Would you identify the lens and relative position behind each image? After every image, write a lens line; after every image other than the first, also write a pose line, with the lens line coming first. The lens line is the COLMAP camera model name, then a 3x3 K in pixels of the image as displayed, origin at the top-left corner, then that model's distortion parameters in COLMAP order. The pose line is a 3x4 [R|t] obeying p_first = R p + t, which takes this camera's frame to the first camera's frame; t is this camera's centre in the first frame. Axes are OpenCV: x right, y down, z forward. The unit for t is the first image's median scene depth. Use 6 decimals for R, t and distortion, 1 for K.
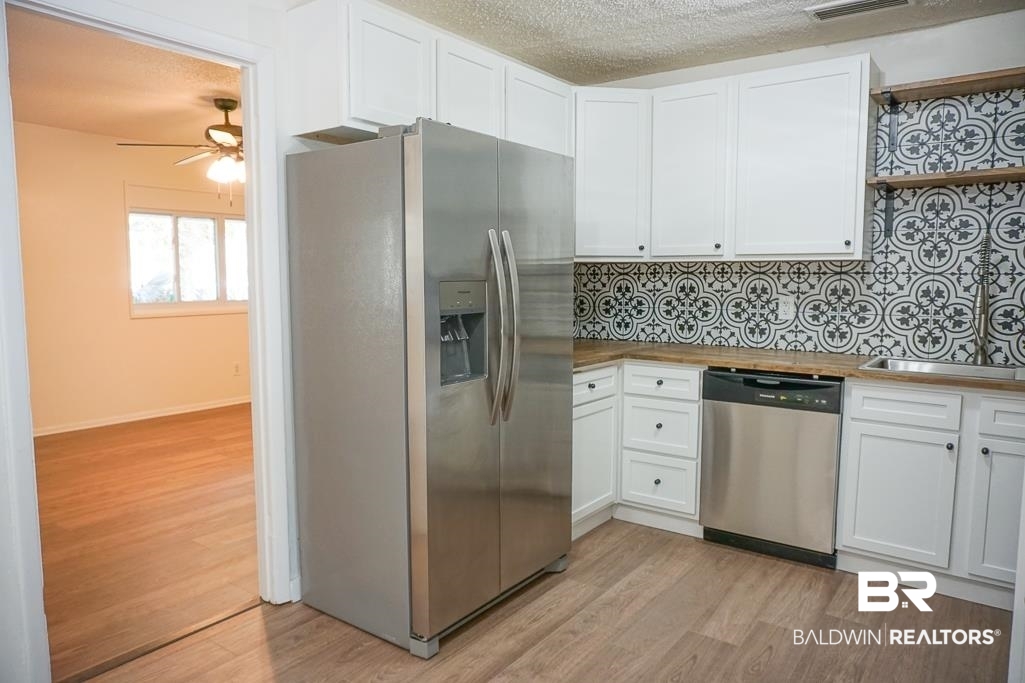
lens RADIAL K [[688.9, 0, 516.7], [0, 688.9, 344.8], [0, 0, 1]] dist [-0.047067, 0.031619]
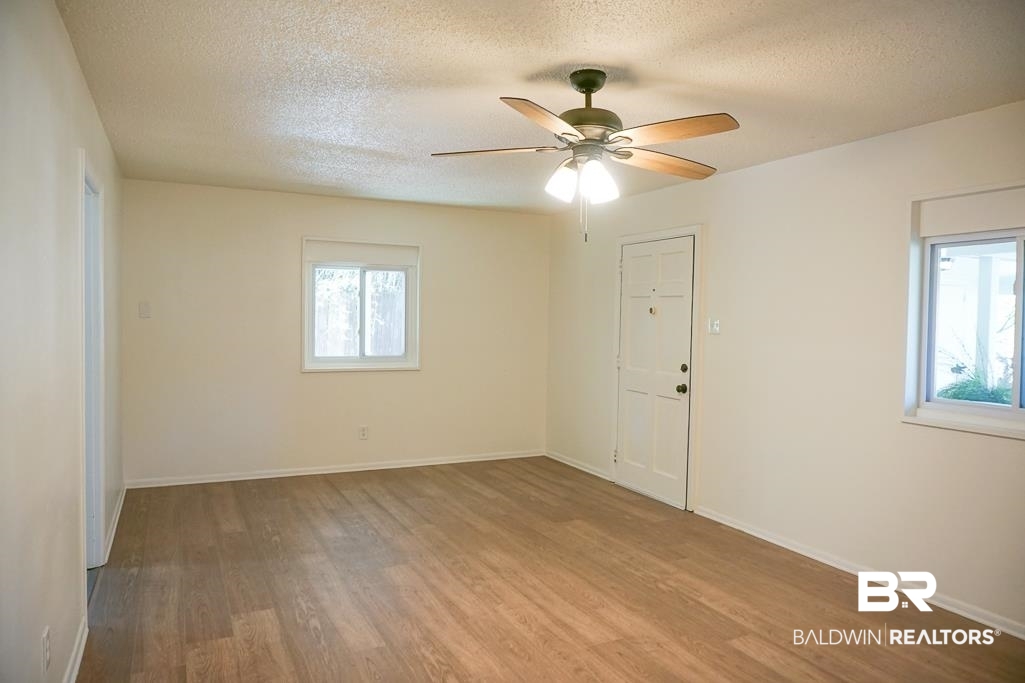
lens RADIAL K [[690.6, 0, 491.8], [0, 690.6, 344.6], [0, 0, 1]] dist [-0.001402, -0.000137]
pose [[-0.489656, 0.023928, -0.871587, 0.158092], [-0.097333, 0.991875, 0.081912, -0.141471], [0.866466, 0.124943, -0.483349, 1.162348]]
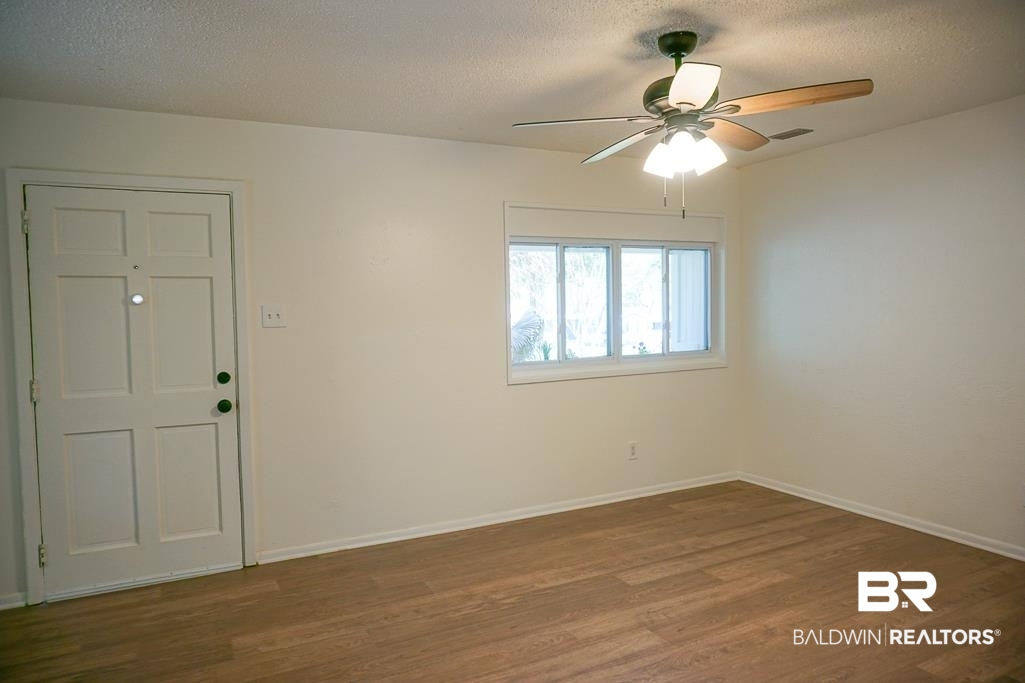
lens RADIAL K [[688.9, 0, 516.7], [0, 688.9, 344.8], [0, 0, 1]] dist [-0.047067, 0.031619]
pose [[0.894304, 0.002952, -0.447449, -0.265661], [-0.021489, 0.999108, -0.036358, -0.066467], [0.446943, 0.042130, 0.893570, 0.394459]]
